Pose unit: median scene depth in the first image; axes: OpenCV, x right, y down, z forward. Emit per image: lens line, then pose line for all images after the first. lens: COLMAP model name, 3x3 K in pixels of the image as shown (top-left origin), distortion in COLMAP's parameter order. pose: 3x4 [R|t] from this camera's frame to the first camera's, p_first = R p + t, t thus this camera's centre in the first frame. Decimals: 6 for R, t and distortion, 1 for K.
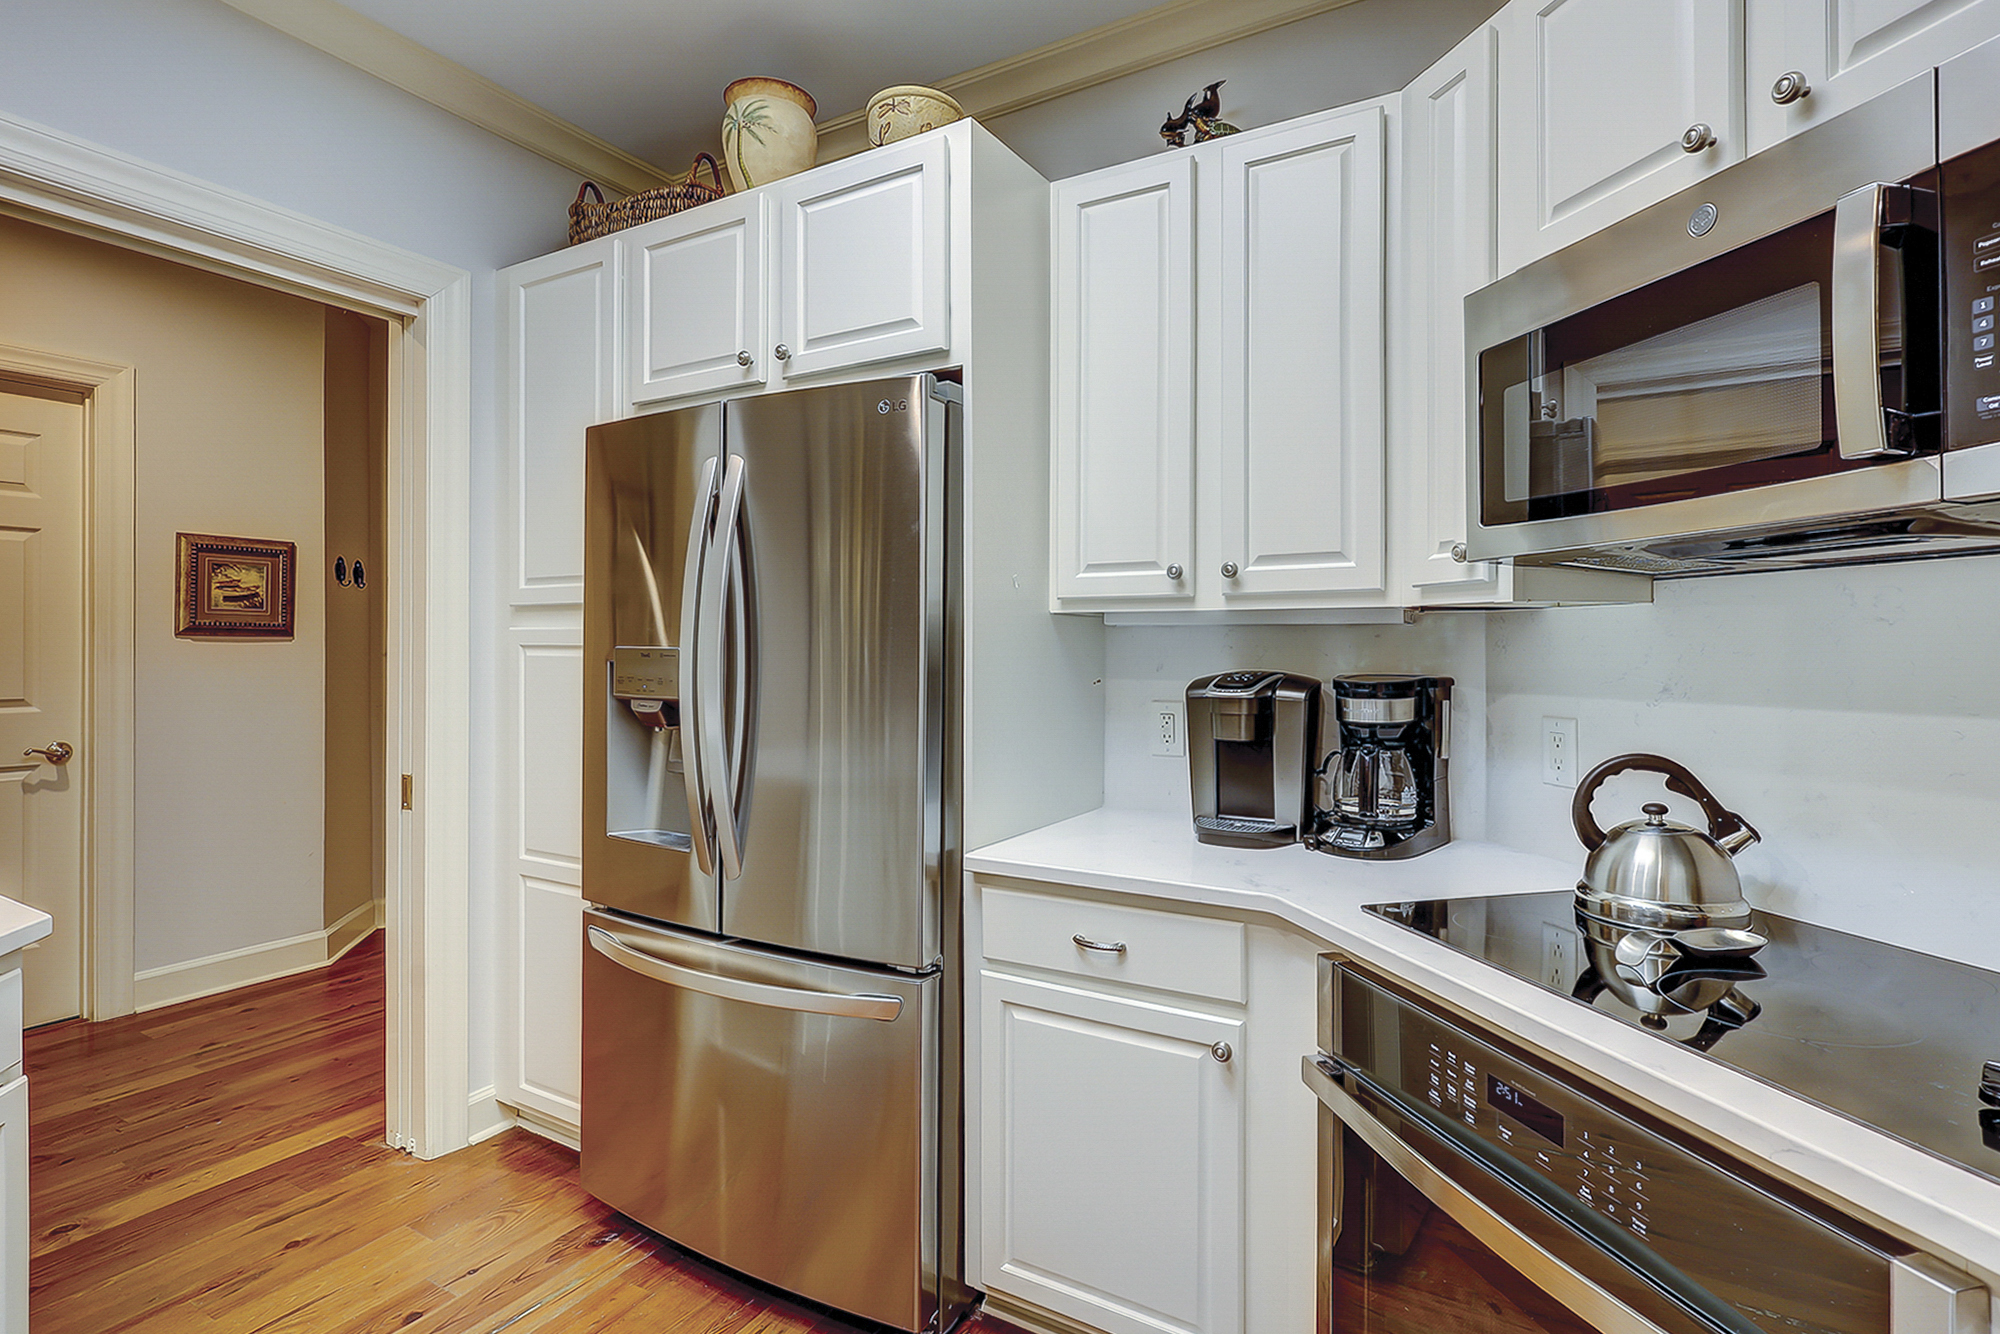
lens RADIAL K [[969.6, 0, 991.7], [0, 969.6, 647.4], [0, 0, 1]] dist [0.000562, -0.000120]
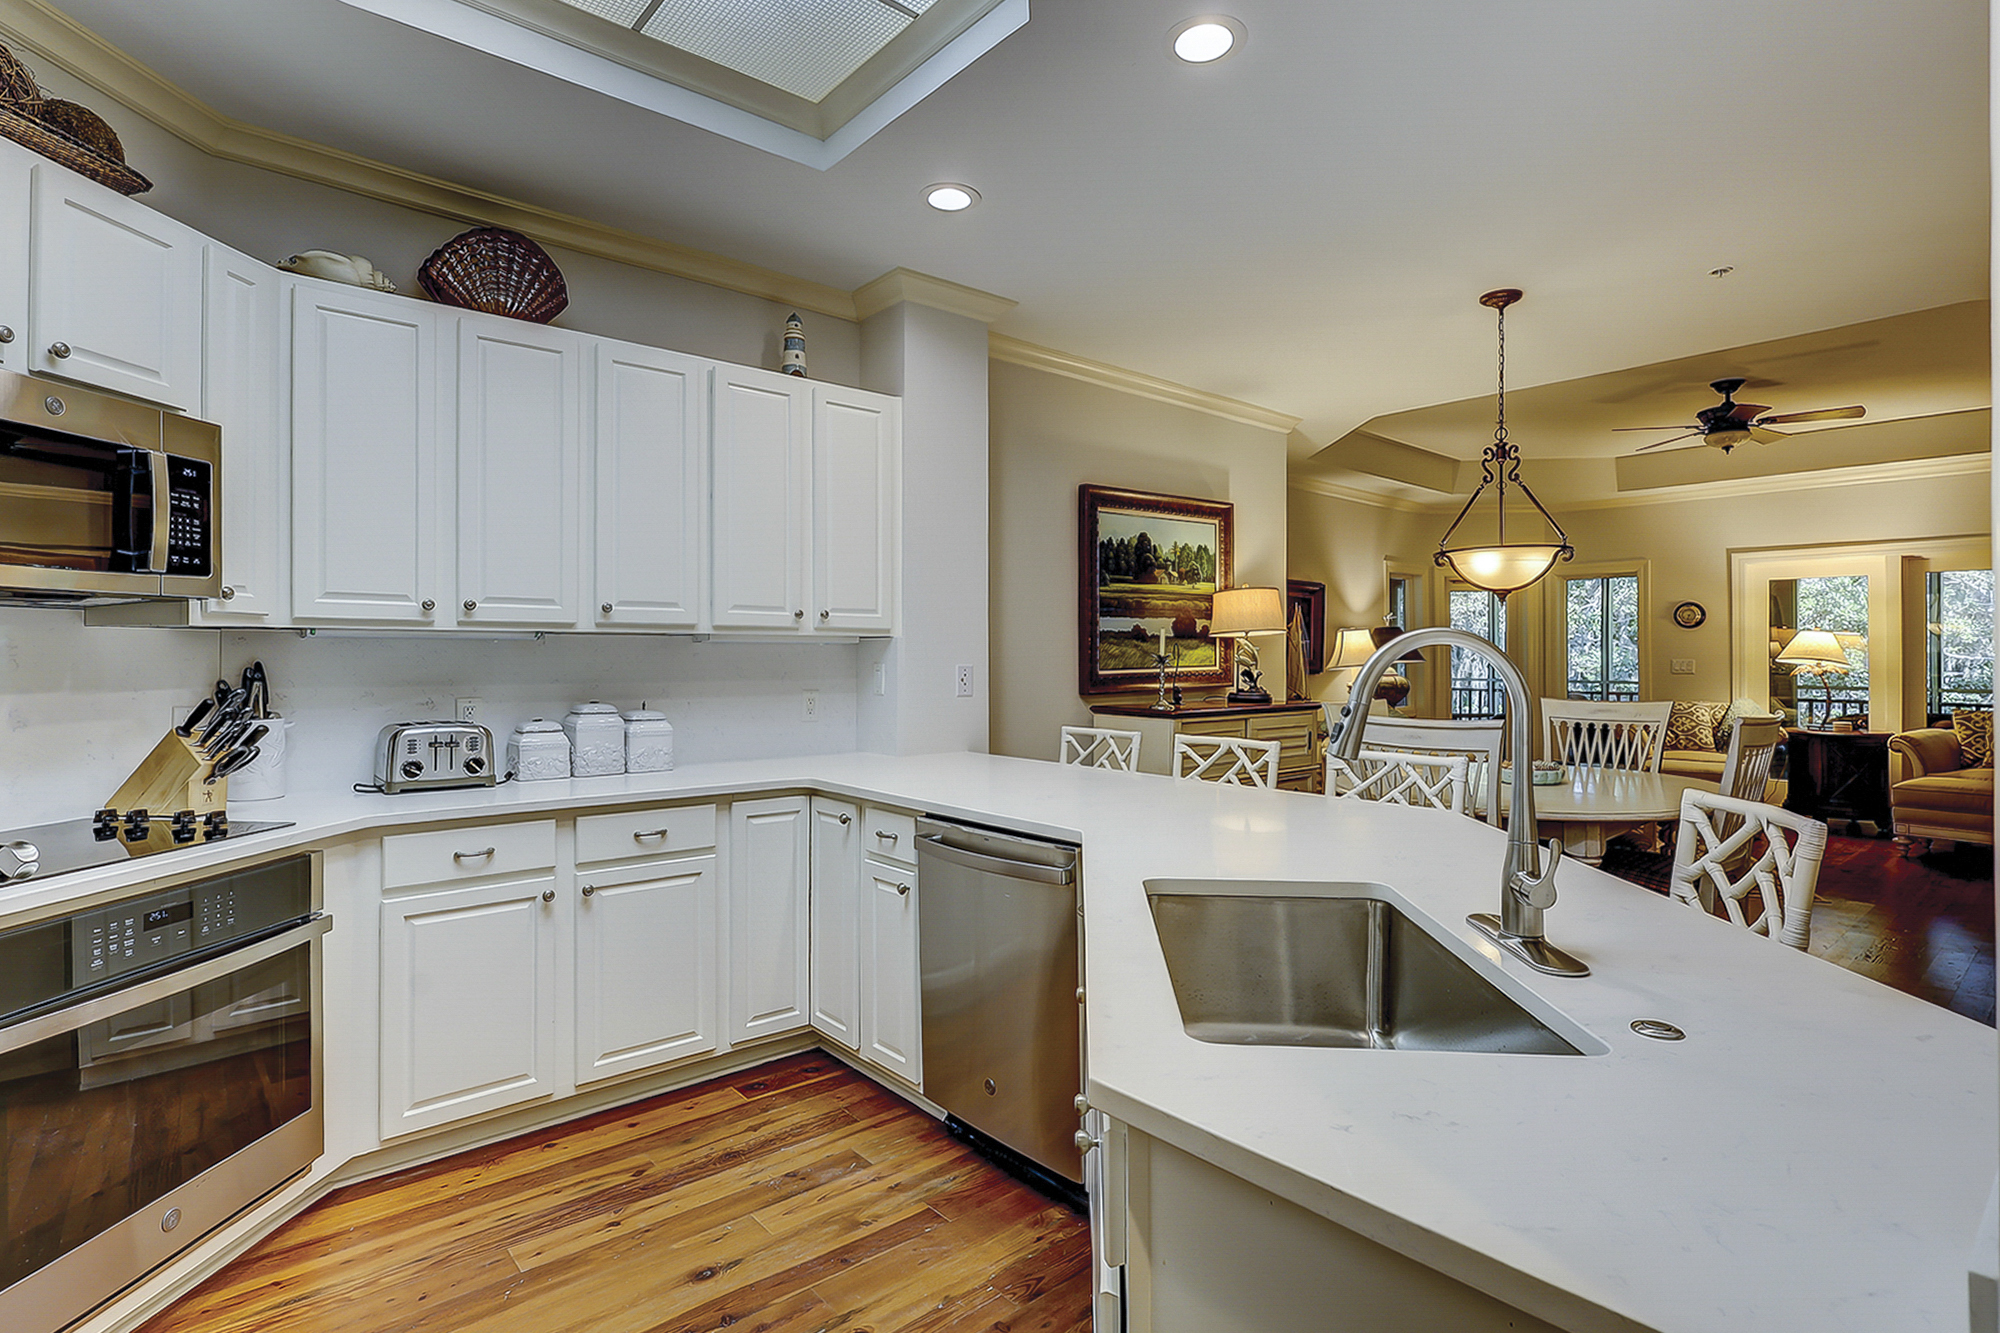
lens RADIAL K [[985.0, 0, 988.9], [0, 985.0, 652.5], [0, 0, 1]] dist [-0.001449, 0.000784]
pose [[-0.943625, 0.000571, 0.331017, -0.901536], [-0.001073, 0.999988, -0.004784, -0.000593], [-0.331015, -0.004870, -0.943613, 1.352088]]
